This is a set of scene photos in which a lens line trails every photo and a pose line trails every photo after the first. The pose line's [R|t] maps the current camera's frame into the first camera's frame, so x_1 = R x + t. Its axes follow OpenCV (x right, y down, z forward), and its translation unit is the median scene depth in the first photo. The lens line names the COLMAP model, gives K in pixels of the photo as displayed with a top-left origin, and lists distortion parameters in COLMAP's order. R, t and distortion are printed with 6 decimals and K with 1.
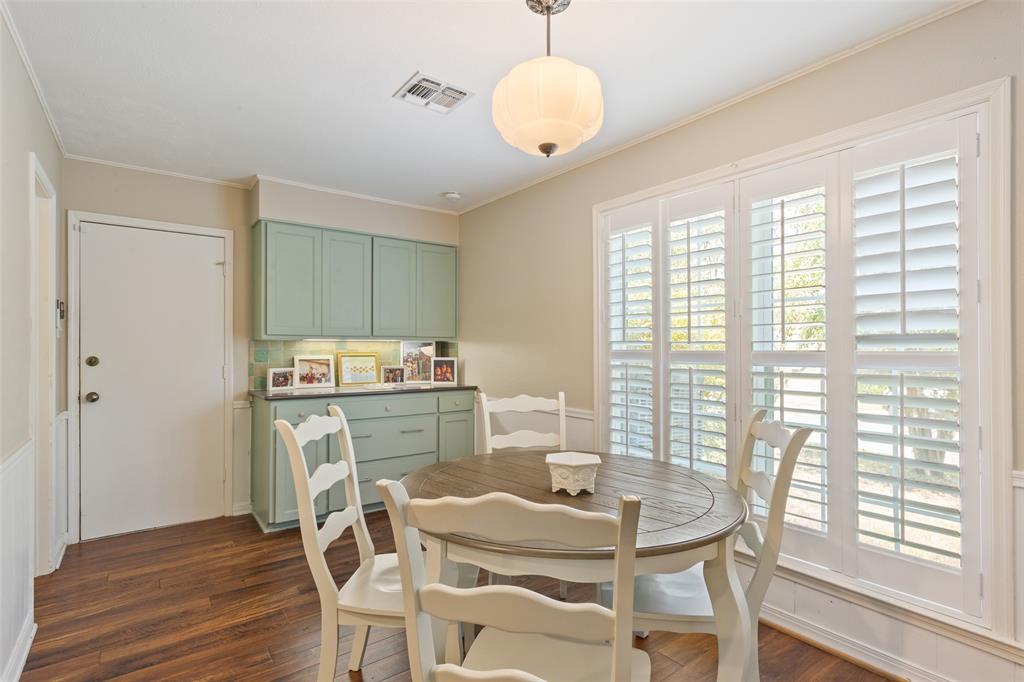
lens RADIAL K [[502.0, 0, 533.8], [0, 502.0, 344.5], [0, 0, 1]] dist [-0.000201, 0.000091]
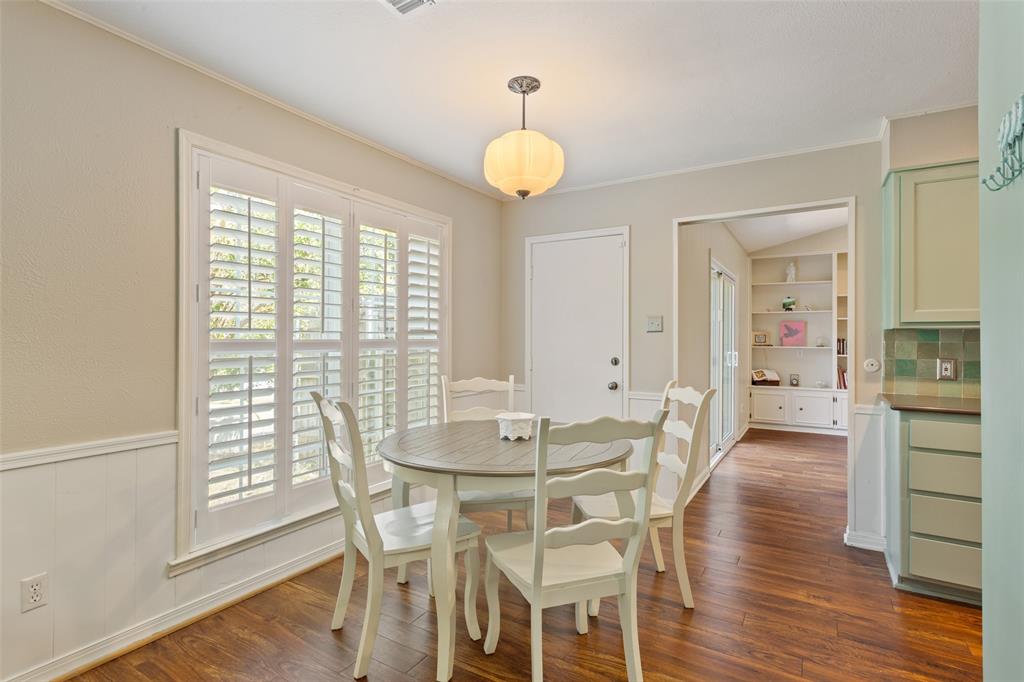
lens RADIAL K [[486.6, 0, 514.5], [0, 486.6, 336.3], [0, 0, 1]] dist [0.000299, 0.000278]
pose [[-0.343381, -0.002568, 0.939193, -0.886853], [-0.011926, 0.999928, -0.001626, 0.002325], [-0.939120, -0.011760, -0.343387, 1.067628]]
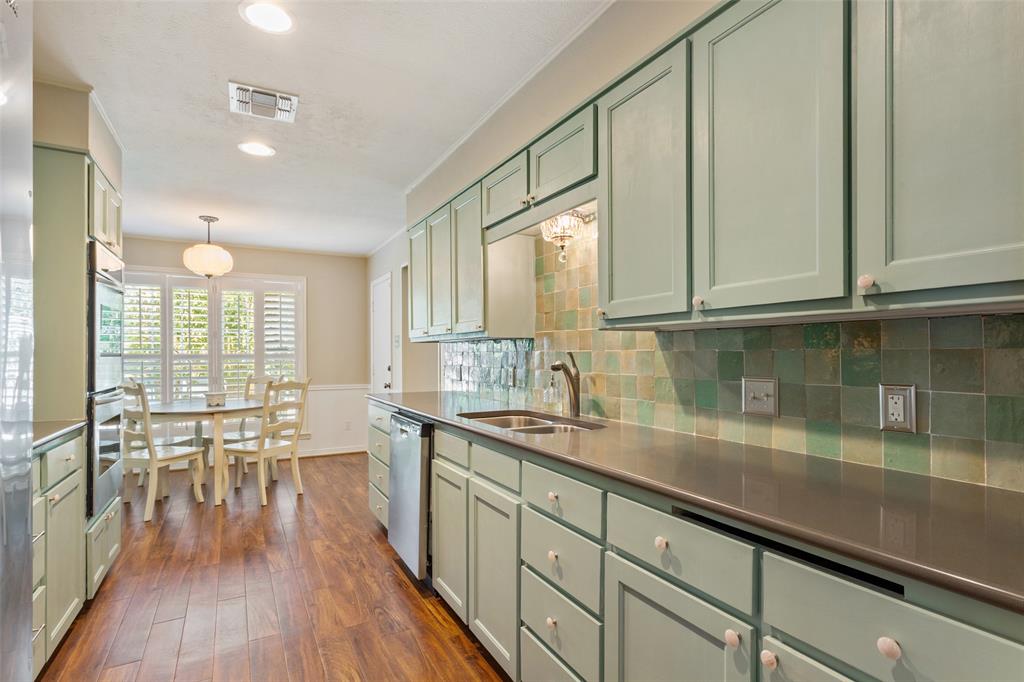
lens RADIAL K [[497.7, 0, 515.1], [0, 497.7, 352.5], [0, 0, 1]] dist [-0.000558, 0.000982]
pose [[0.155465, 0.003268, 0.987836, -1.664111], [-0.006822, 0.999974, -0.002235, 0.002834], [-0.987818, -0.006392, 0.155483, -0.722809]]
